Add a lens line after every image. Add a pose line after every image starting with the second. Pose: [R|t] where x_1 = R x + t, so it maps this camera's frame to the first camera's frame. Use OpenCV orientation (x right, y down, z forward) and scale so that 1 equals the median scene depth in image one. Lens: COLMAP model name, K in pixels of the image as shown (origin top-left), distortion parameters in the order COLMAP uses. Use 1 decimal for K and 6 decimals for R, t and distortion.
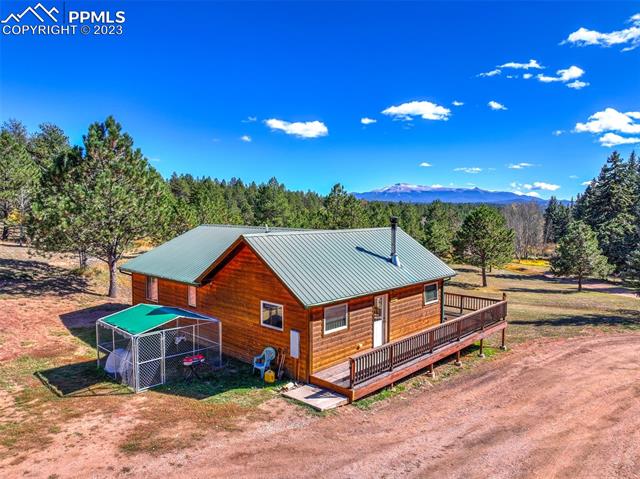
lens RADIAL K [[448.7, 0, 320.0], [0, 448.7, 239.5], [0, 0, 1]] dist [0.002625, 0.000724]
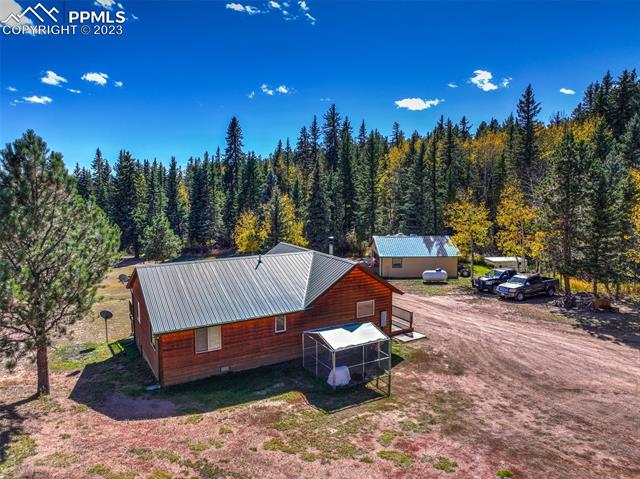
lens RADIAL K [[448.7, 0, 320.0], [0, 448.7, 239.5], [0, 0, 1]] dist [0.002625, 0.000724]
pose [[0.286936, -0.099721, 0.952745, -1.831719], [0.083531, 0.993383, 0.078817, -0.240296], [-0.954301, 0.056968, 0.293367, 0.747626]]
